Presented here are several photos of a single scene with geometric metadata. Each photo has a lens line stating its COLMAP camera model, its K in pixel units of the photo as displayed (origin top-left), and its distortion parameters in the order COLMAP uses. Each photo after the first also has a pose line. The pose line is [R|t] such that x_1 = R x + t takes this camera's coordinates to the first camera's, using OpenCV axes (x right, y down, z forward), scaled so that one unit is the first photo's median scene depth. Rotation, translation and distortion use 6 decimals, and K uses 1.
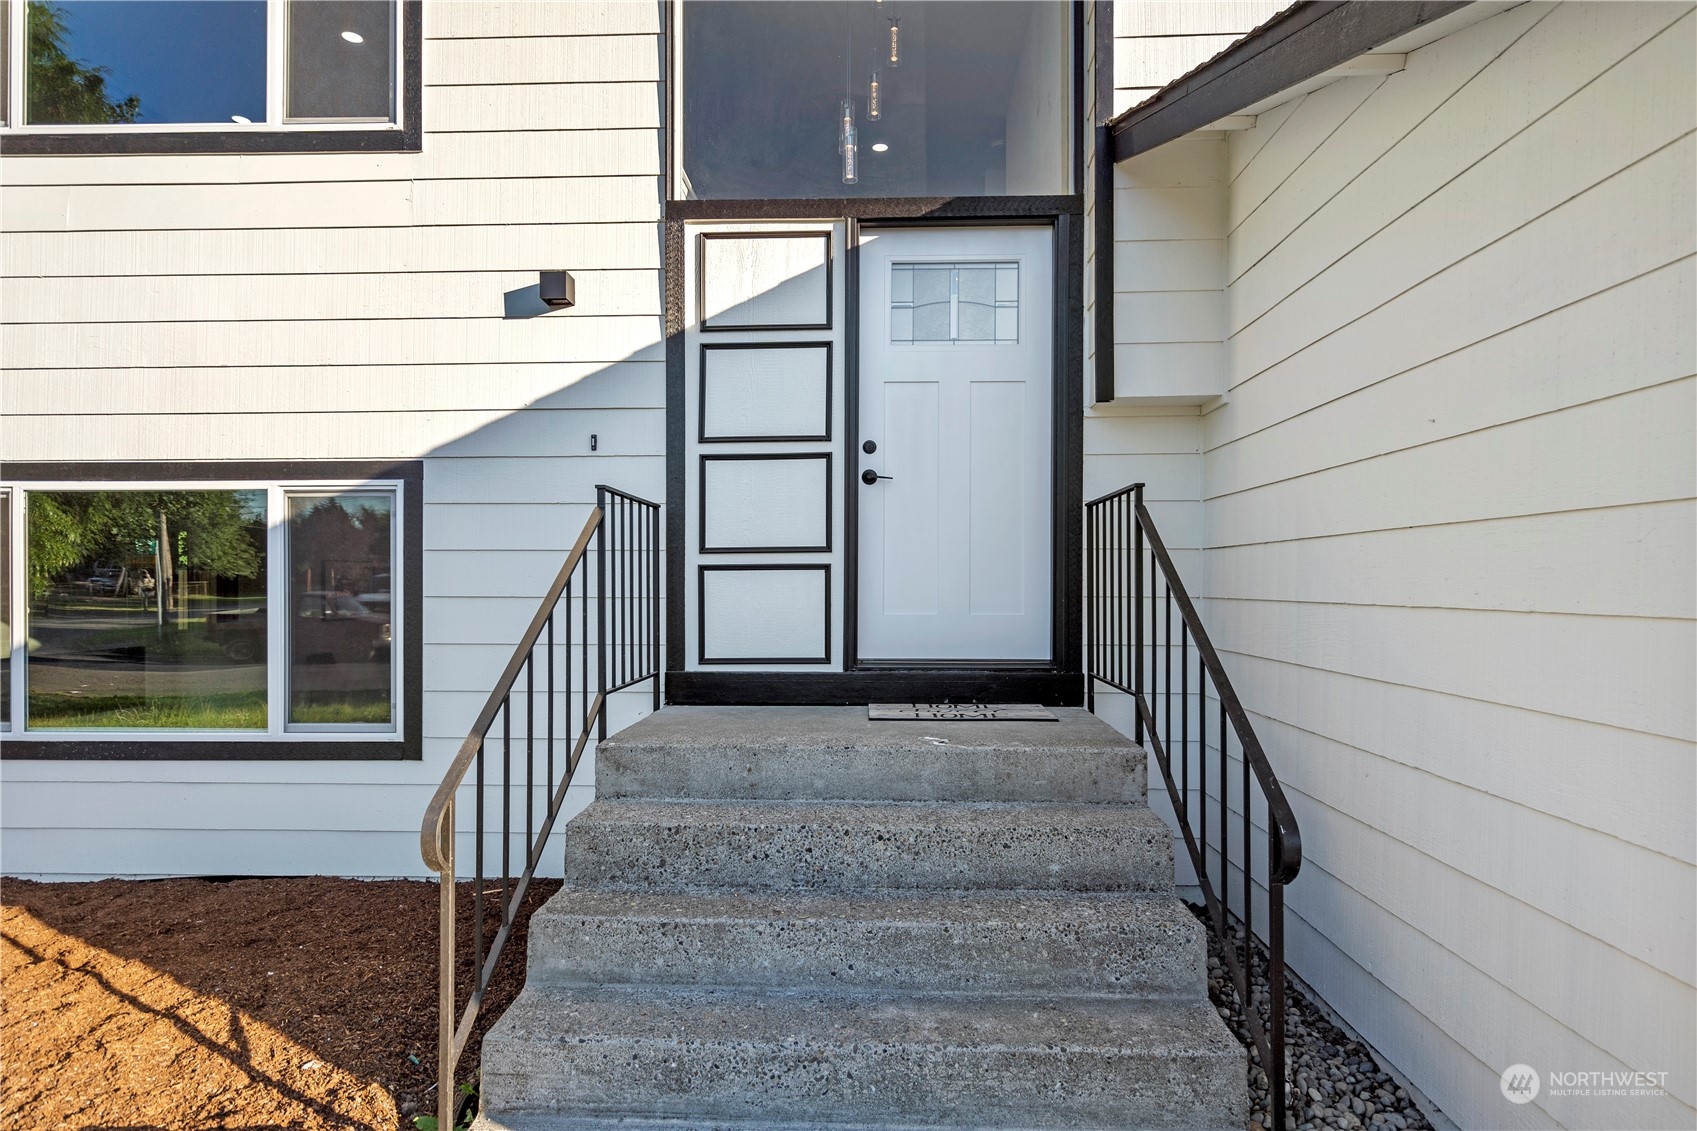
lens RADIAL K [[953.1, 0, 848.5], [0, 953.1, 565.5], [0, 0, 1]] dist [0.001774, 0.000575]
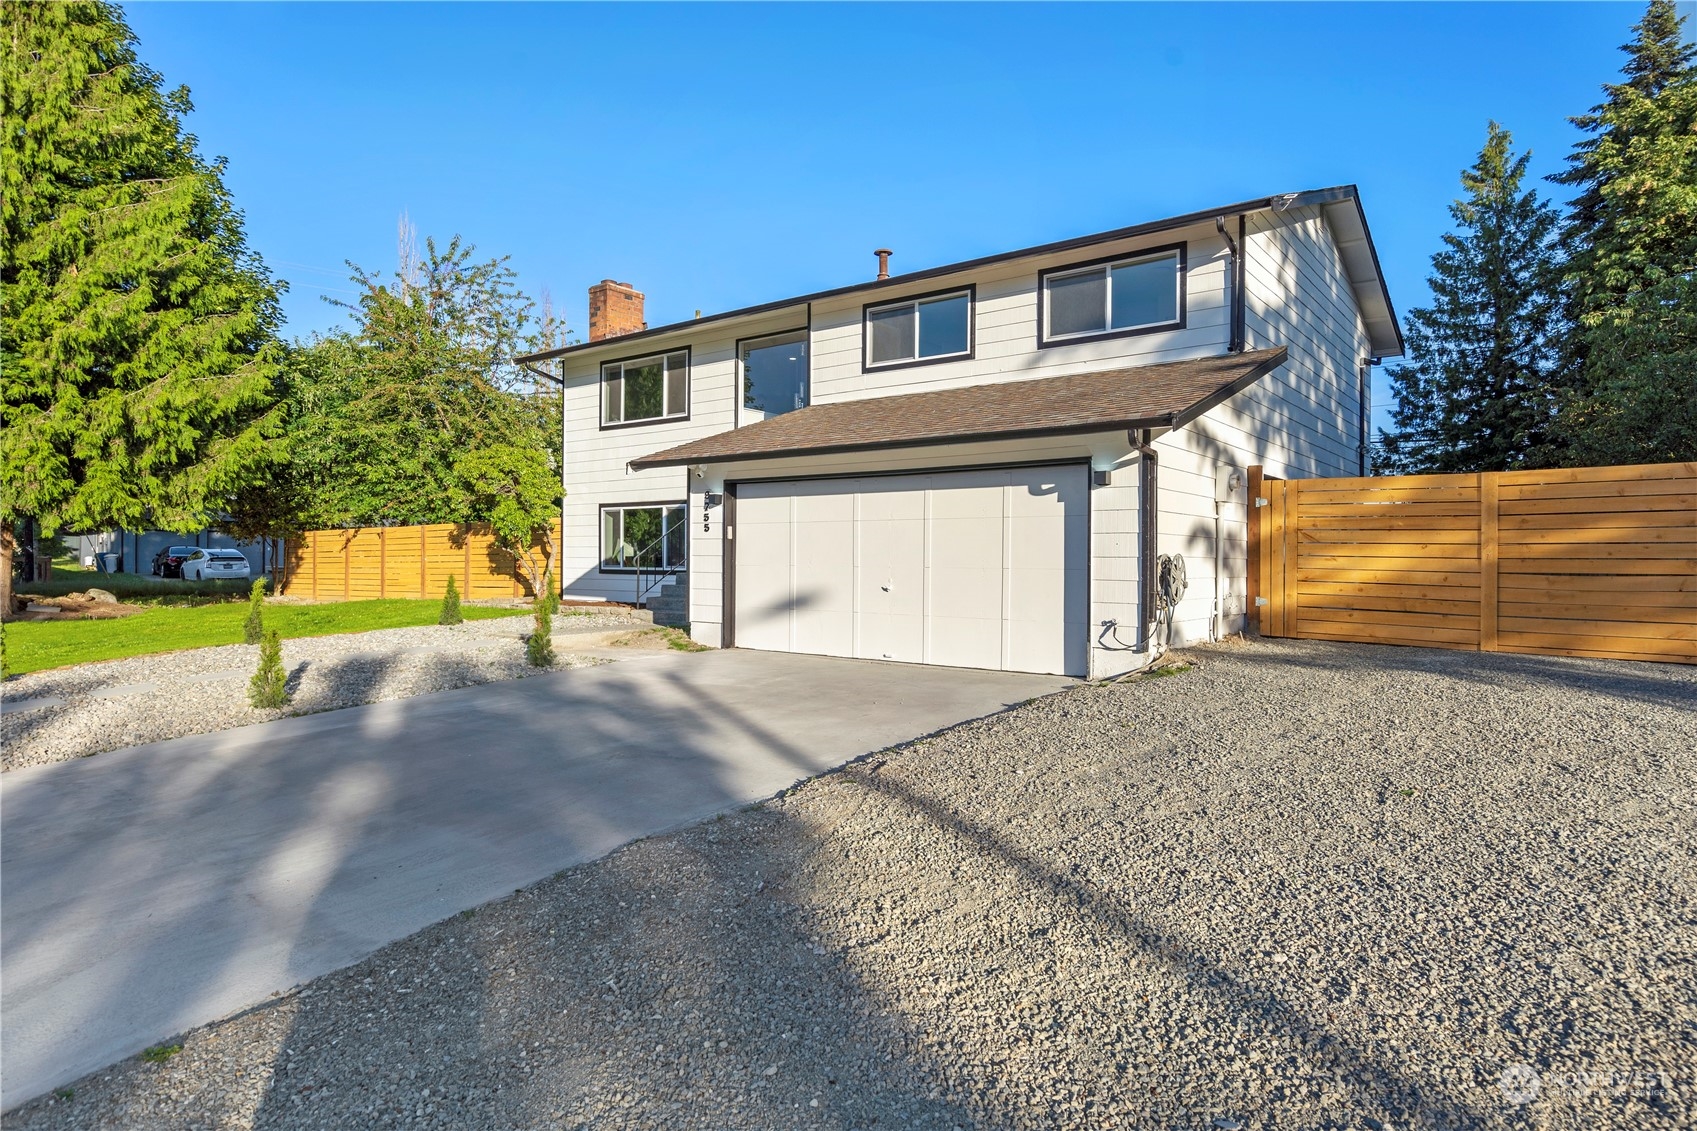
lens RADIAL K [[953.1, 0, 848.5], [0, 953.1, 565.5], [0, 0, 1]] dist [0.001774, 0.000575]
pose [[0.814166, 0.007891, -0.580578, 2.398181], [-0.005530, 0.999968, 0.005835, 0.139986], [0.580605, -0.001540, 0.814184, -1.847763]]
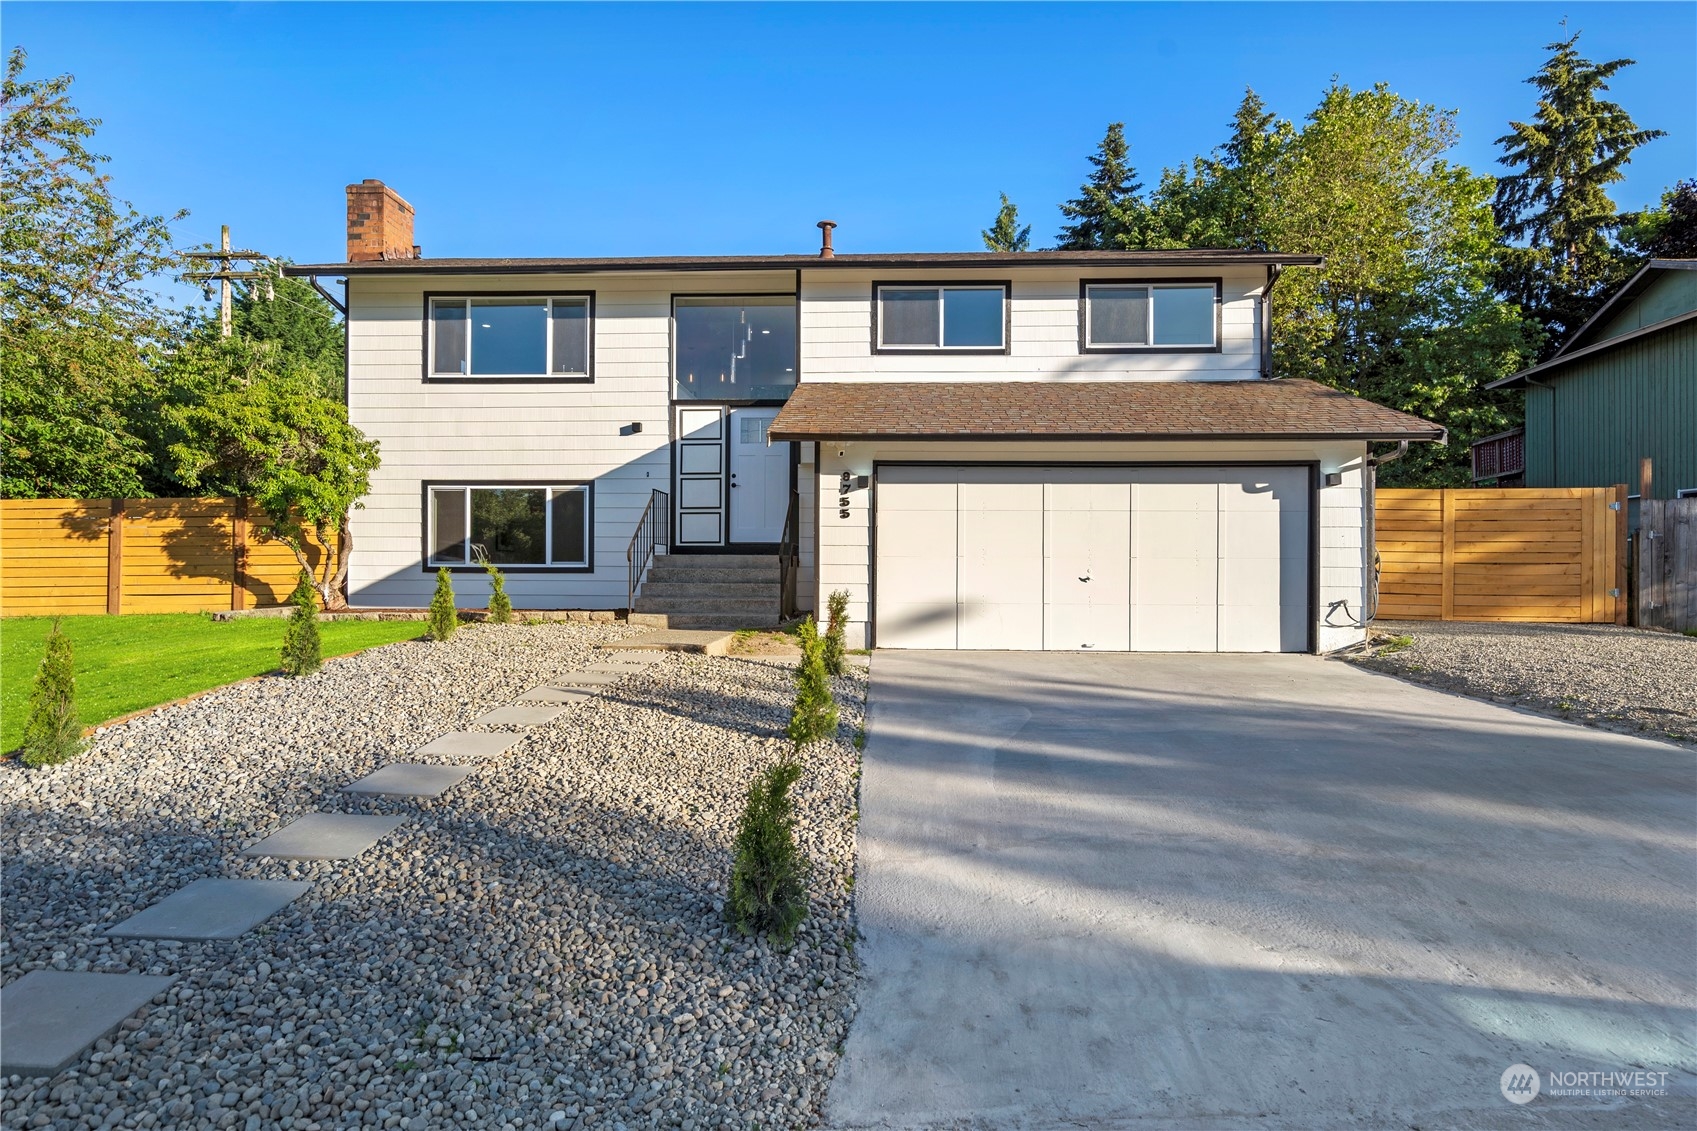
lens RADIAL K [[1020.0, 0, 844.3], [0, 1020.0, 567.3], [0, 0, 1]] dist [0.004421, 0.002846]
pose [[0.999861, 0.003947, -0.016204, 0.454077], [-0.004003, 0.999986, -0.003401, 0.194400], [0.016191, 0.003466, 0.999863, -2.437654]]
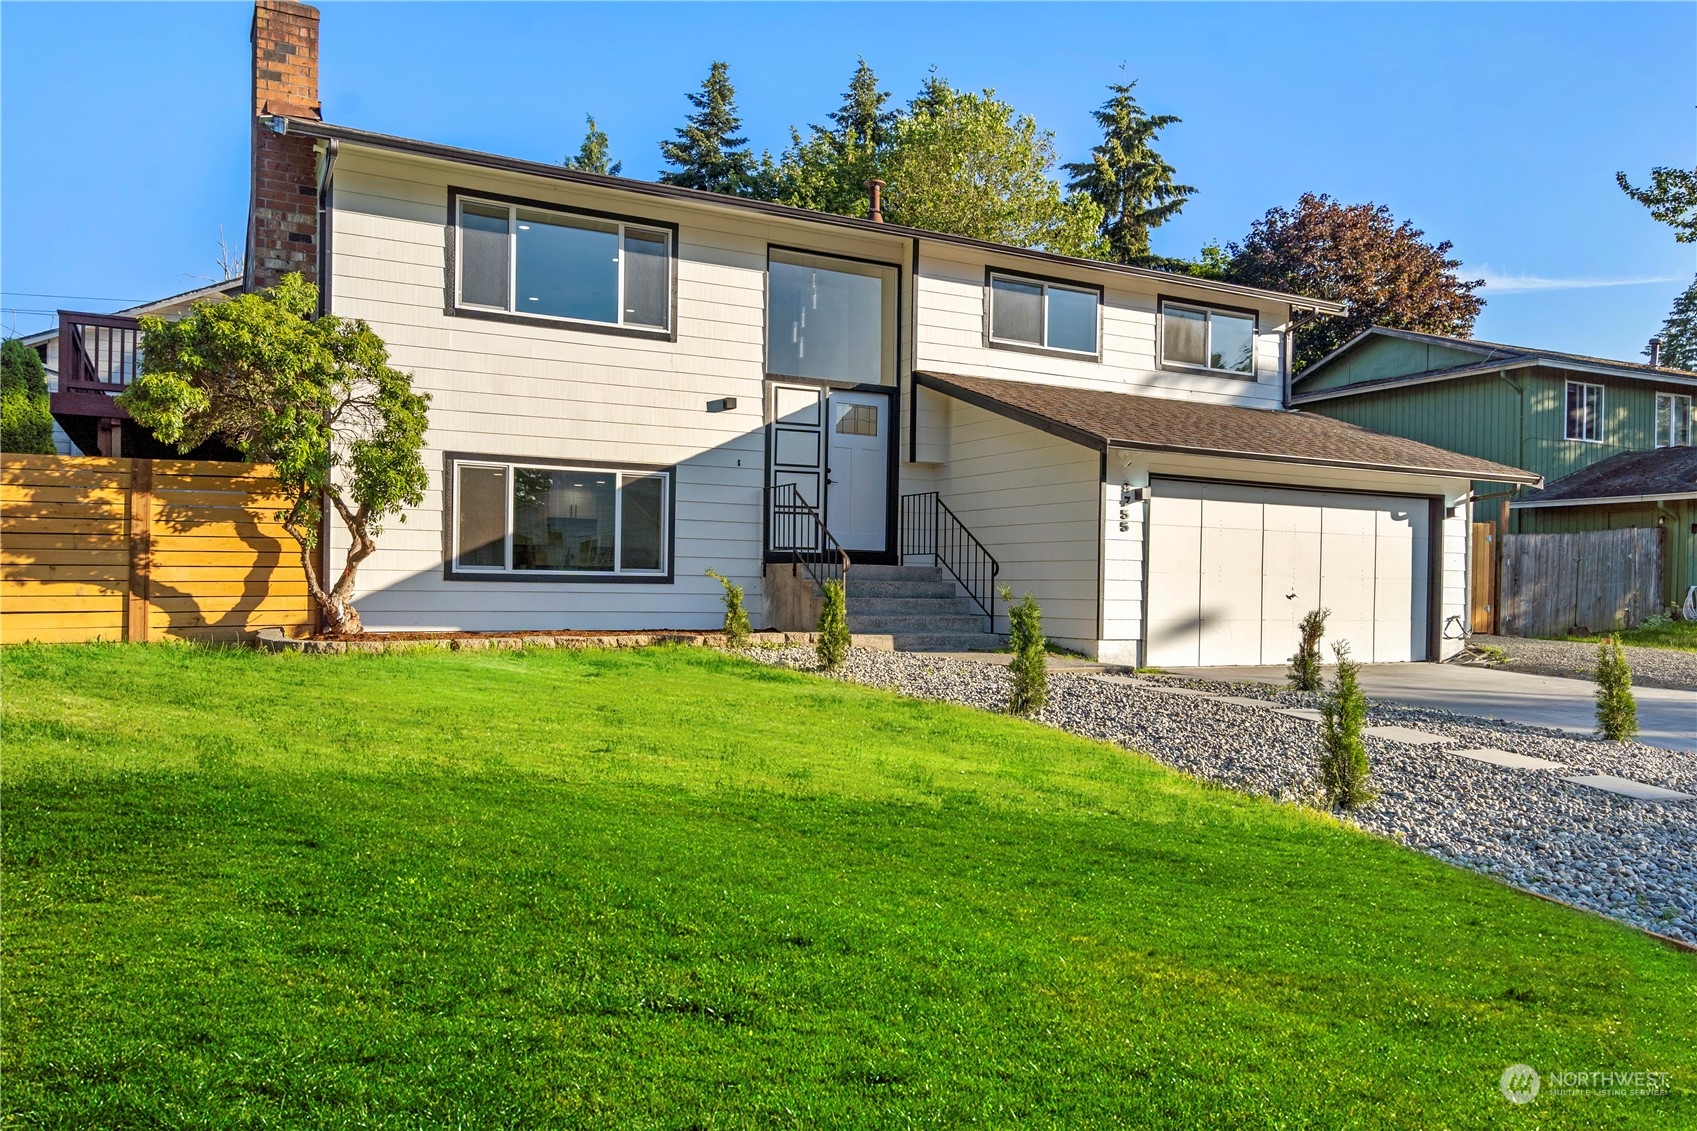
lens RADIAL K [[1250.5, 0, 851.7], [0, 1250.5, 597.0], [0, 0, 1]] dist [0.005351, 0.003891]
pose [[0.861008, 0.008947, 0.508513, -1.738971], [-0.016076, 0.999824, 0.009628, 0.200821], [-0.508337, -0.016464, 0.861001, -2.112507]]
